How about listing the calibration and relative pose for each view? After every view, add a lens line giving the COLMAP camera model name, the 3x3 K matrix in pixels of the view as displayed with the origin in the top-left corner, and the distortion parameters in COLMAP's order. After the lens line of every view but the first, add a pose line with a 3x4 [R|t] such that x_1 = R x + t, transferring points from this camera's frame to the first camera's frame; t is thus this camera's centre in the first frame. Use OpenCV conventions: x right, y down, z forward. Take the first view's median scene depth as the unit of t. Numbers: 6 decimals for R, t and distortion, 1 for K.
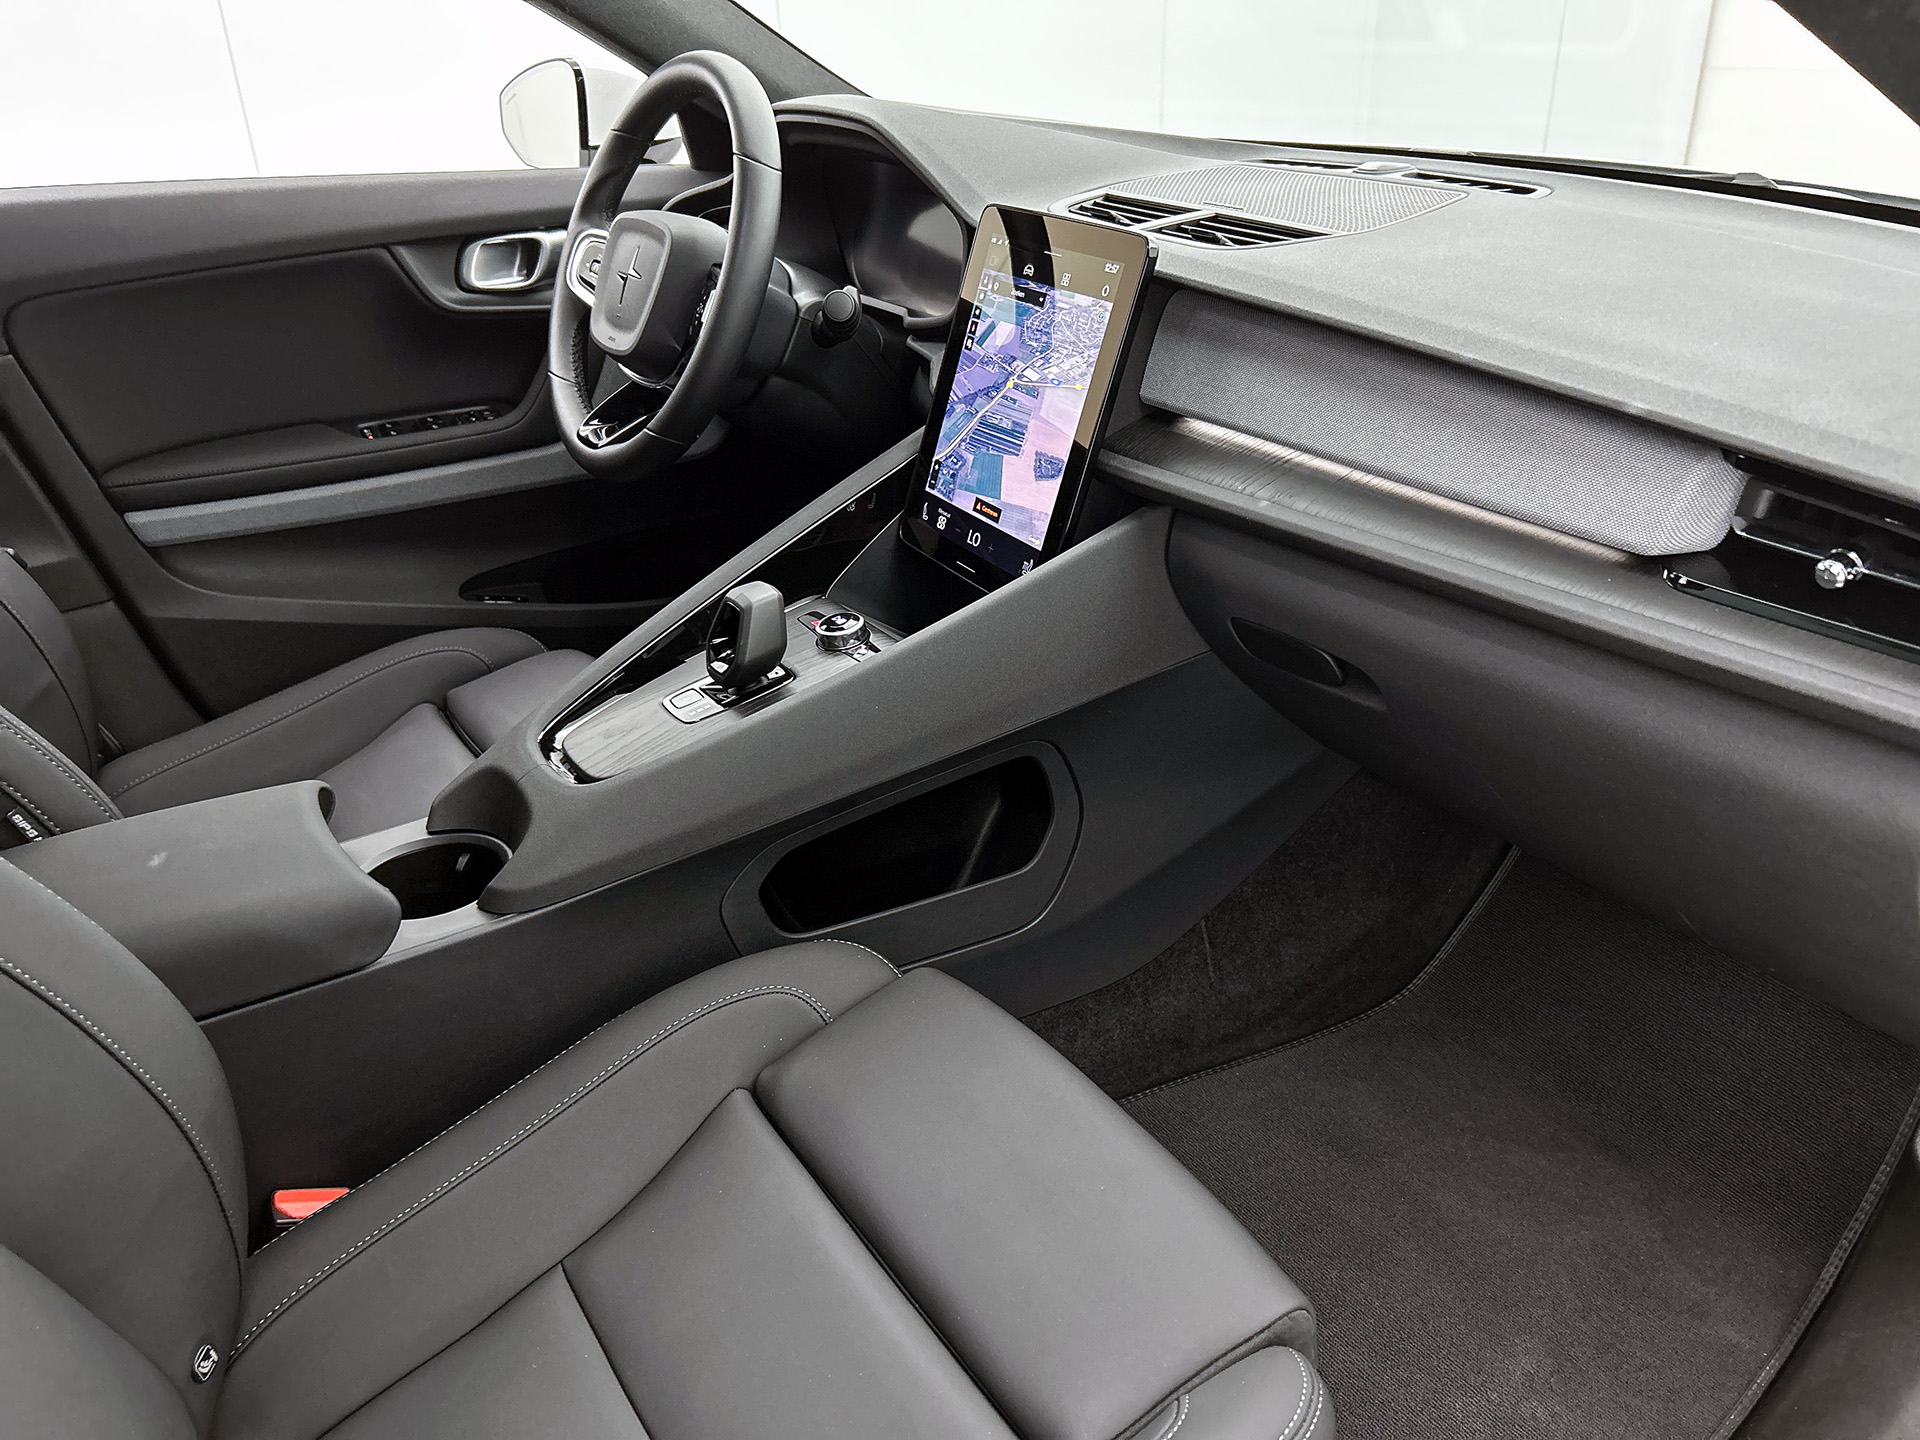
lens RADIAL K [[1434.8, 0, 957.8], [0, 1434.8, 726.4], [0, 0, 1]] dist [-0.000118, -0.001101]
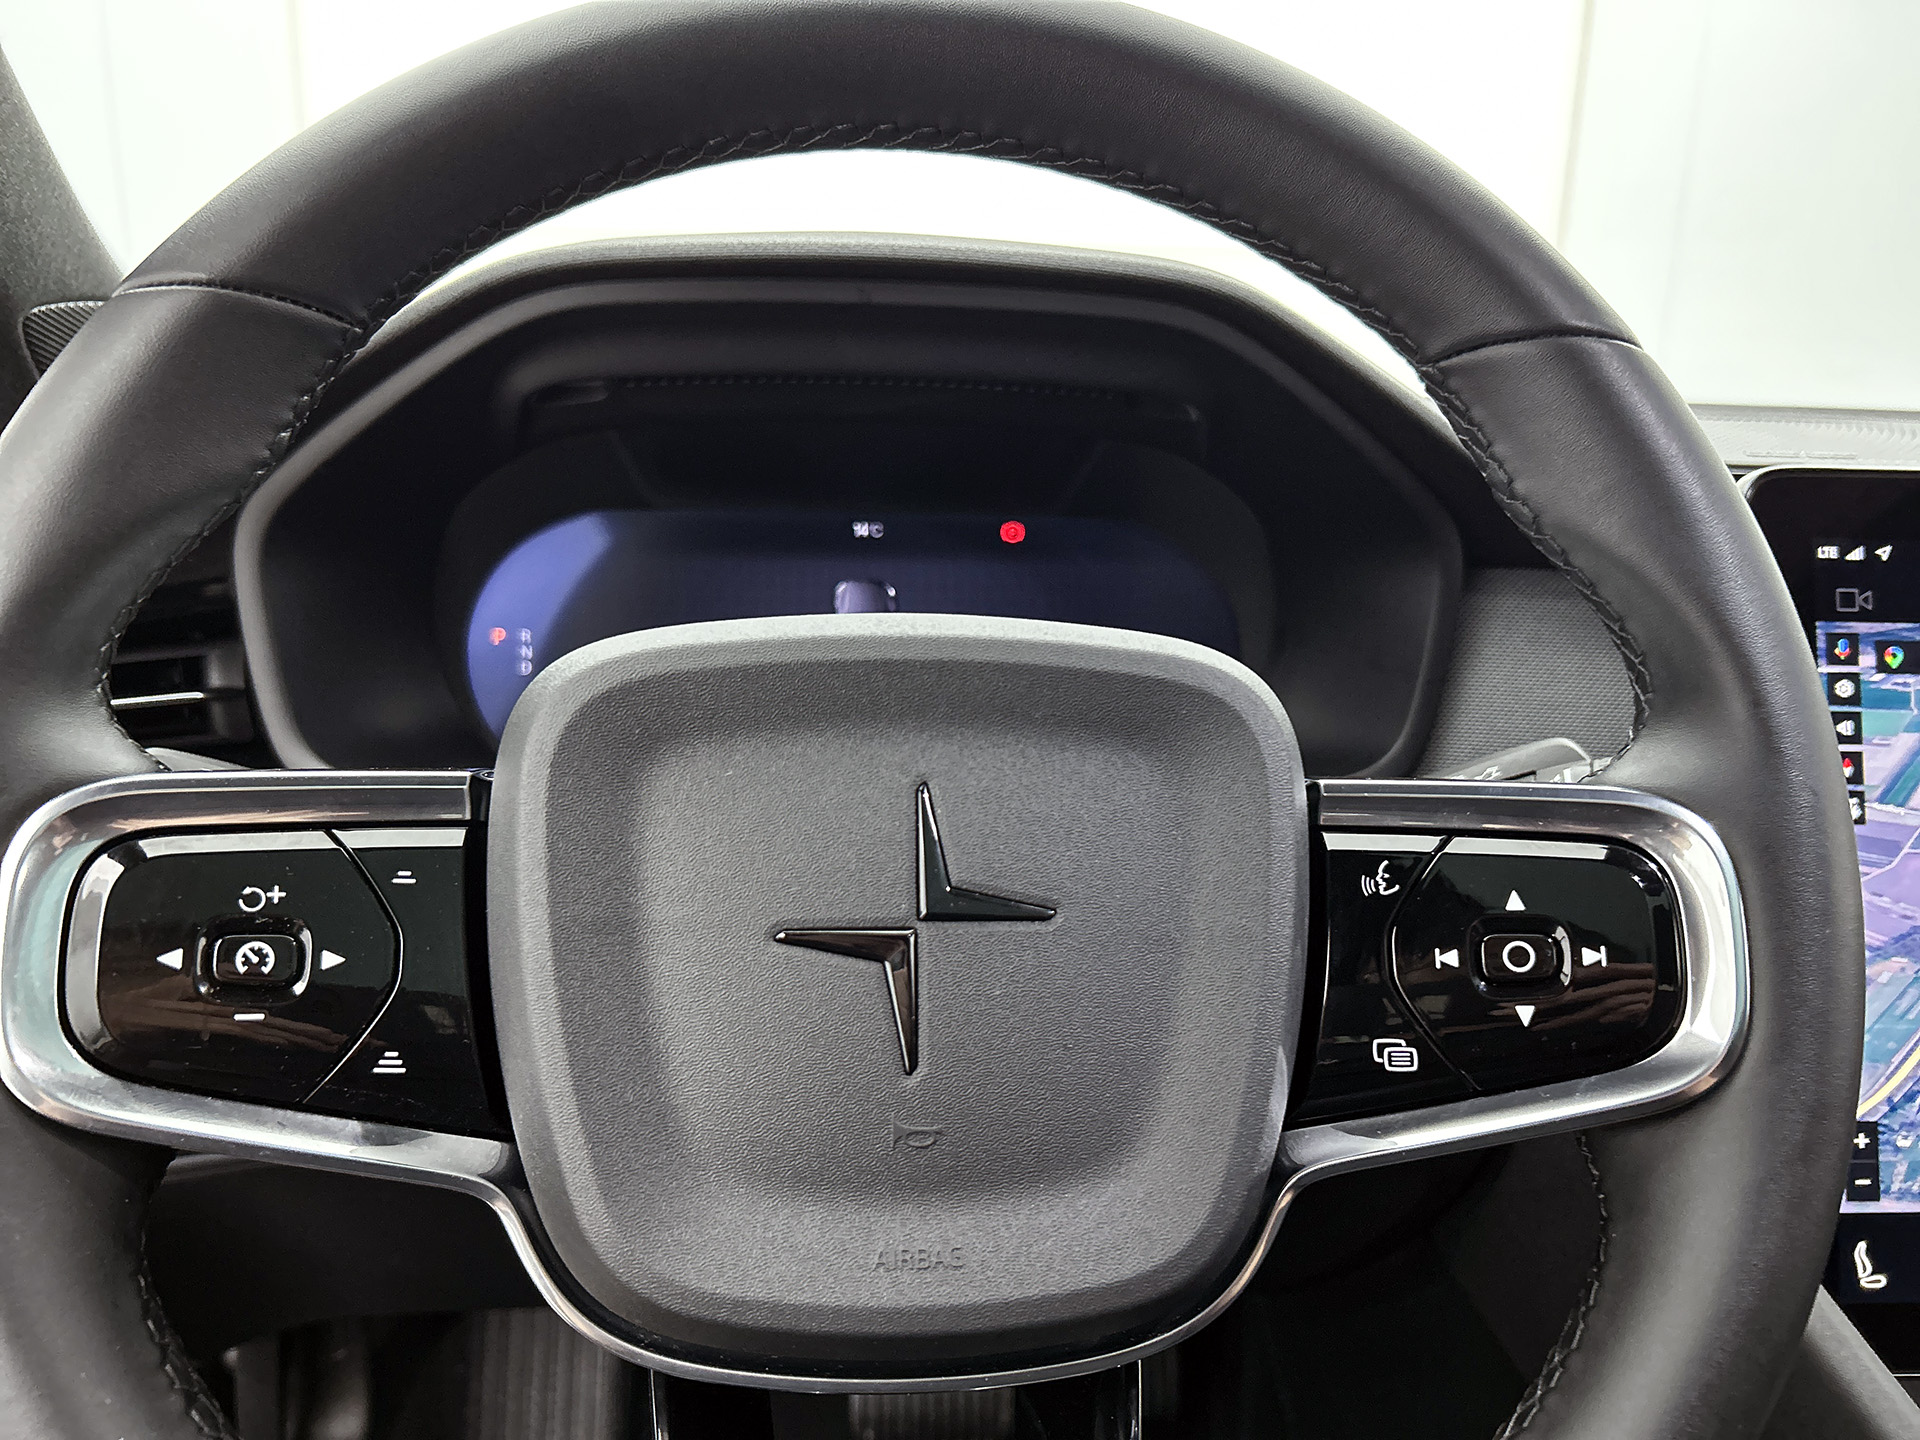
lens RADIAL K [[1472.8, 0, 963.3], [0, 1472.8, 727.4], [0, 0, 1]] dist [-0.002247, -0.005276]
pose [[0.477220, -0.182738, 0.859574, -0.463816], [0.372386, 0.928030, -0.009451, -0.387721], [-0.795983, 0.324604, 0.510923, 1.018528]]
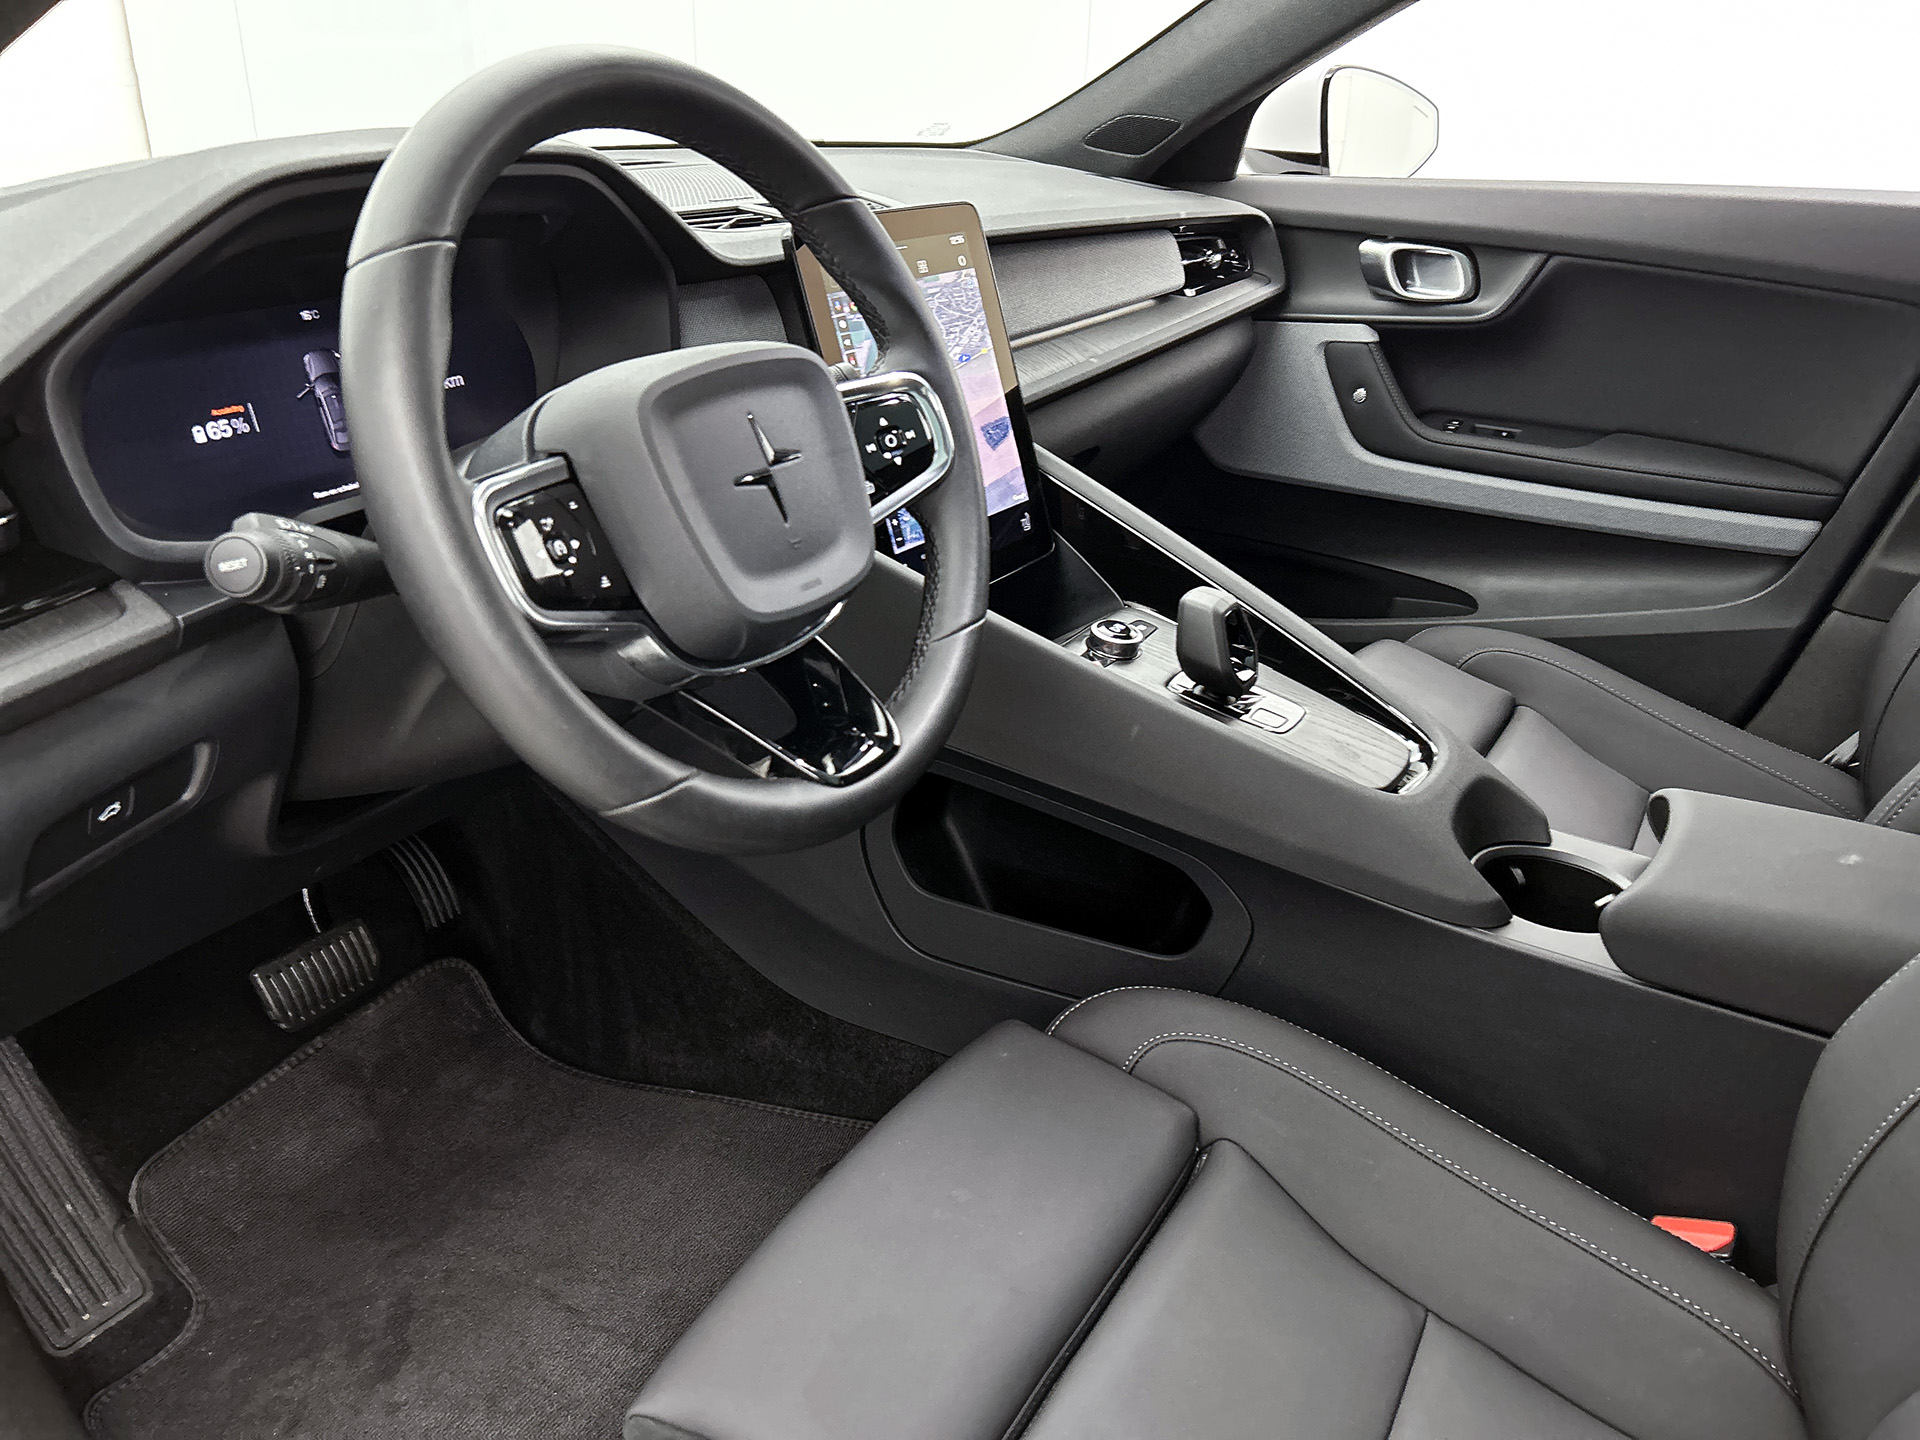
lens RADIAL K [[1493.5, 0, 962.9], [0, 1493.5, 790.6], [0, 0, 1]] dist [0.001248, -0.001589]
pose [[-0.420111, -0.409721, 0.809713, -0.888374], [0.396770, 0.719535, 0.569950, -0.600815], [-0.816138, 0.560712, -0.139719, 1.261564]]
